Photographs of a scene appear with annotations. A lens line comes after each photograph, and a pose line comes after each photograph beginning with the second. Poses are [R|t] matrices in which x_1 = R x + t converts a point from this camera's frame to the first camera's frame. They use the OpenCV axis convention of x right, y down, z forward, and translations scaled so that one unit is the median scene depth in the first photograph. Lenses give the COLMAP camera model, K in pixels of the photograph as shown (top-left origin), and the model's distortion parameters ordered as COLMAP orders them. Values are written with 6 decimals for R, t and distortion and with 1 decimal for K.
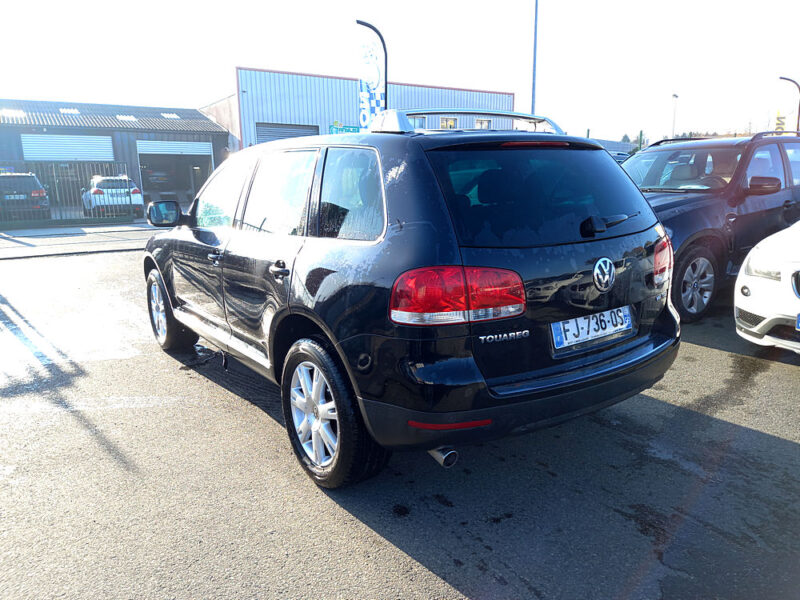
lens RADIAL K [[587.1, 0, 404.1], [0, 587.1, 298.4], [0, 0, 1]] dist [0.071426, -0.082621]
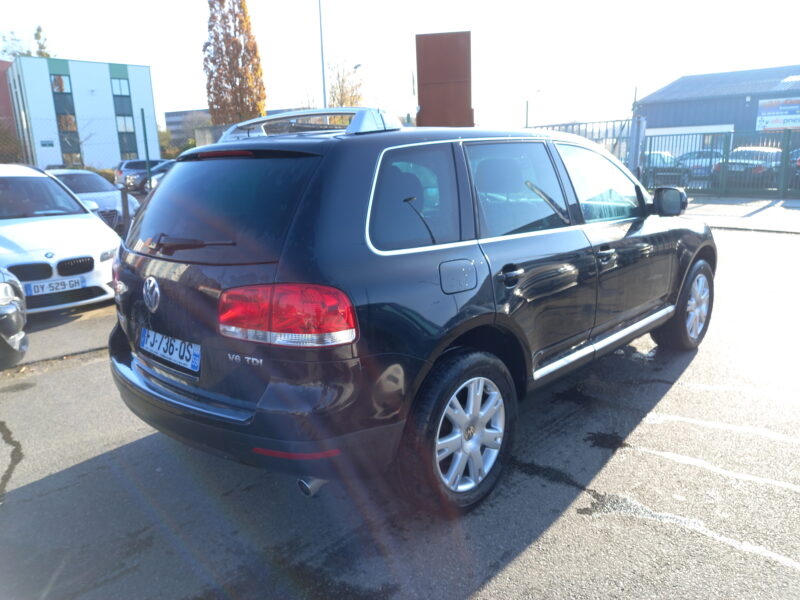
lens RADIAL K [[587.1, 0, 404.1], [0, 587.1, 298.4], [0, 0, 1]] dist [0.071426, -0.082621]
pose [[0.173244, 0.233049, -0.956909, 1.282051], [-0.170355, 0.964046, 0.203945, -0.287878], [0.970034, 0.127682, 0.206716, 1.153269]]
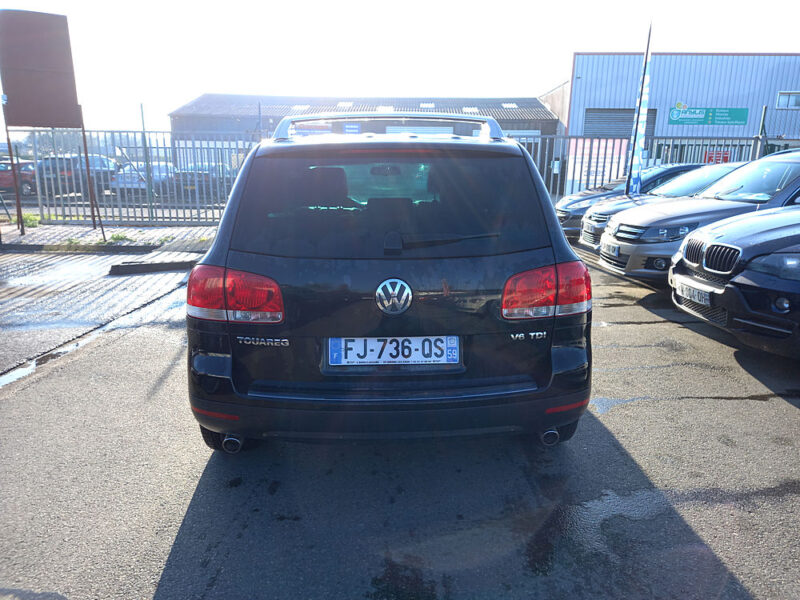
lens RADIAL K [[587.1, 0, 404.1], [0, 587.1, 298.4], [0, 0, 1]] dist [0.071426, -0.082621]
pose [[0.827059, 0.141179, -0.544097, 0.814946], [-0.128389, 0.989805, 0.061670, -0.092122], [0.547256, 0.018851, 0.836753, 0.238866]]
